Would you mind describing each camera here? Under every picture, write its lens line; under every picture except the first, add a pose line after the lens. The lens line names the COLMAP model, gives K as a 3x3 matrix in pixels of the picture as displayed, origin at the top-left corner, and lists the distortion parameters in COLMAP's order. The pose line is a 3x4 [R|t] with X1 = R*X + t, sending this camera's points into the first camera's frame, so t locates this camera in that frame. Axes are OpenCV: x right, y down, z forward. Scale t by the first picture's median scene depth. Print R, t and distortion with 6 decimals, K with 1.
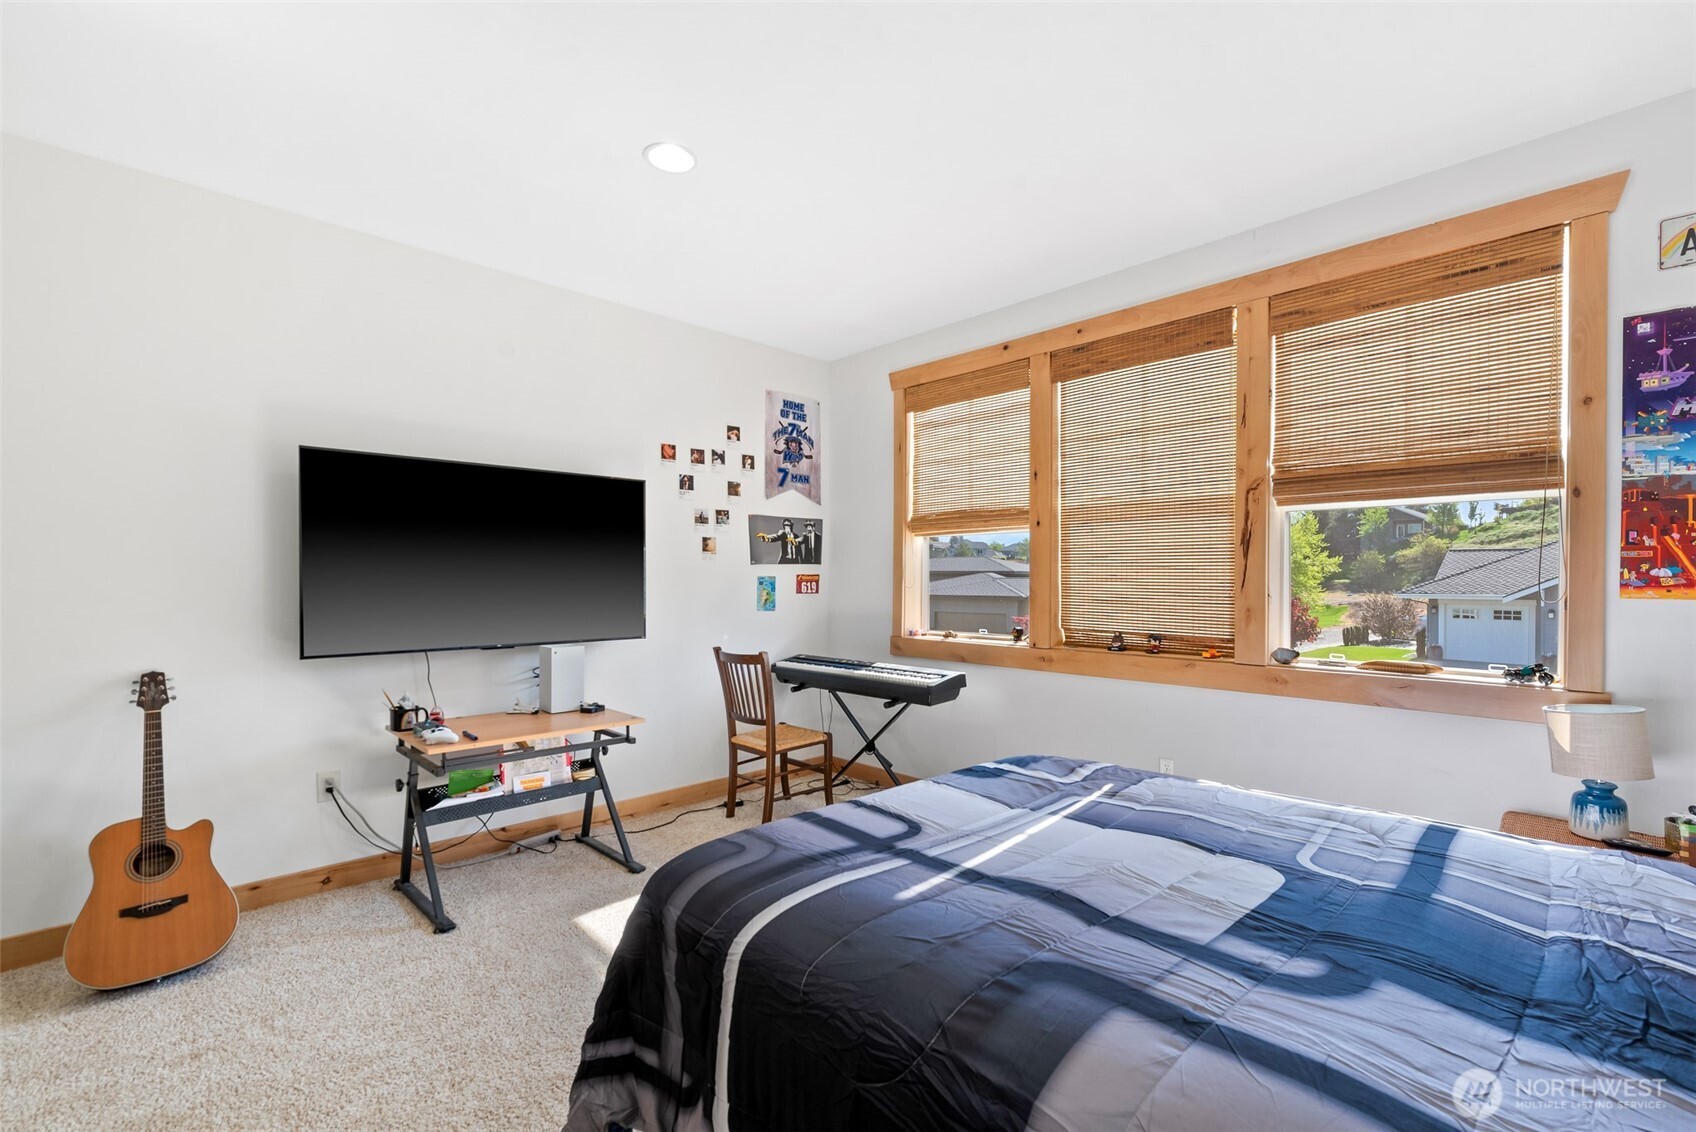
lens RADIAL K [[730.9, 0, 858.2], [0, 730.9, 580.2], [0, 0, 1]] dist [0.001695, 0.000146]
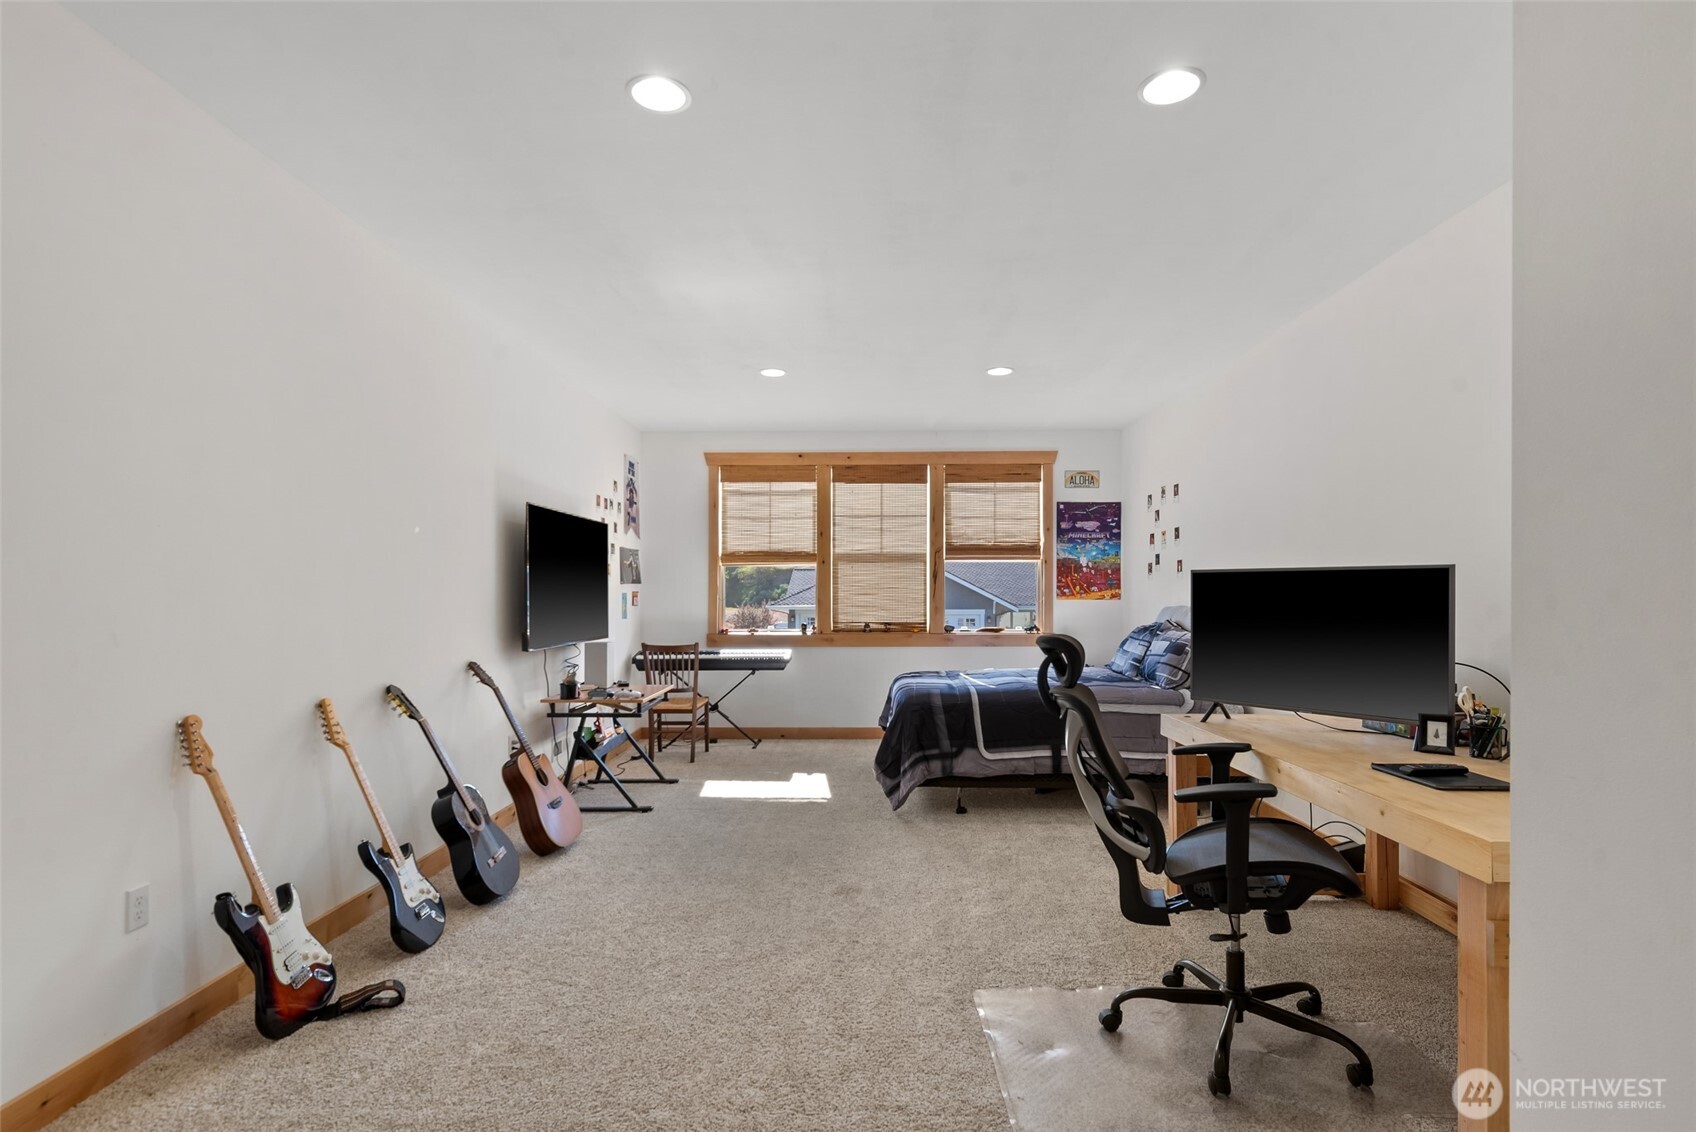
lens RADIAL K [[838.1, 0, 847.7], [0, 838.1, 591.4], [0, 0, 1]] dist [0.002480, 0.000534]
pose [[0.712456, -0.001846, 0.701715, -1.124807], [0.005655, 0.999979, -0.003110, -0.001522], [-0.701694, 0.006184, 0.712451, -0.465098]]
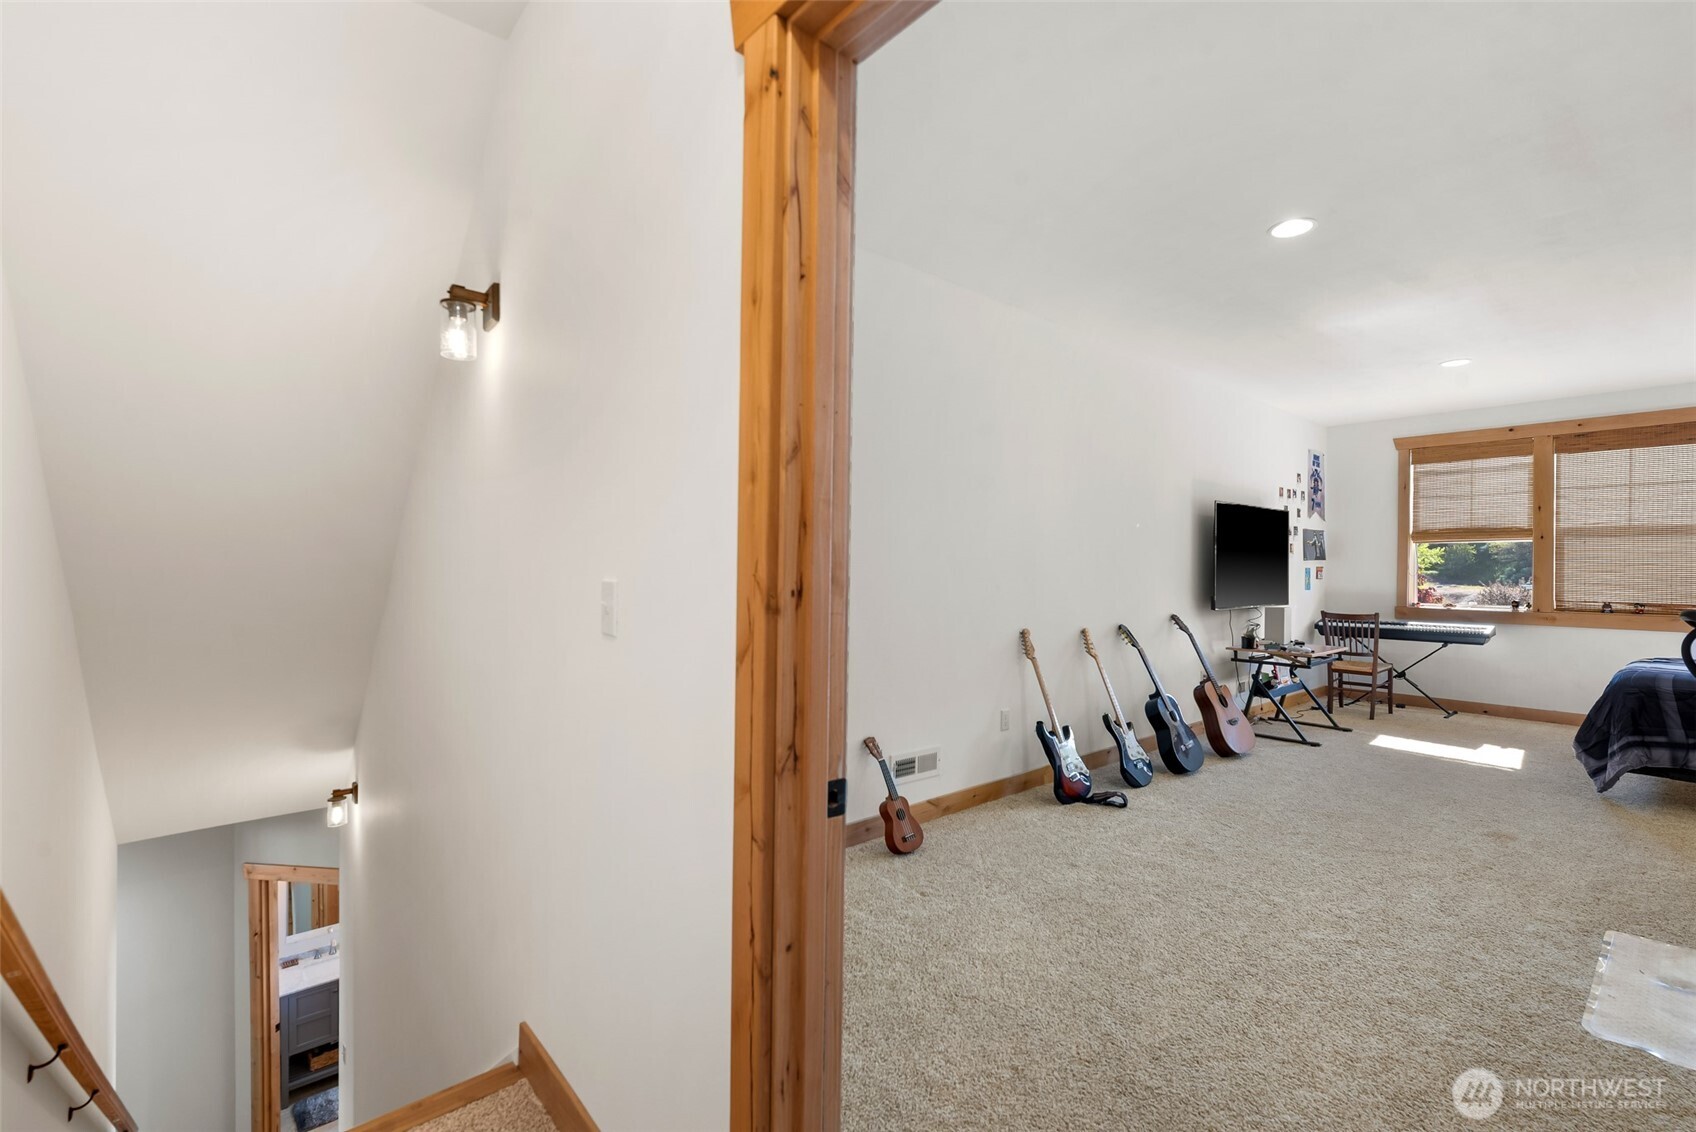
lens RADIAL K [[734.1, 0, 872.7], [0, 734.1, 566.4], [0, 0, 1]] dist [0.004110, 0.000497]
pose [[0.998654, 0.003839, -0.051726, -1.205725], [-0.004046, 0.999984, -0.003907, 0.001245], [0.051711, 0.004111, 0.998654, -0.766698]]
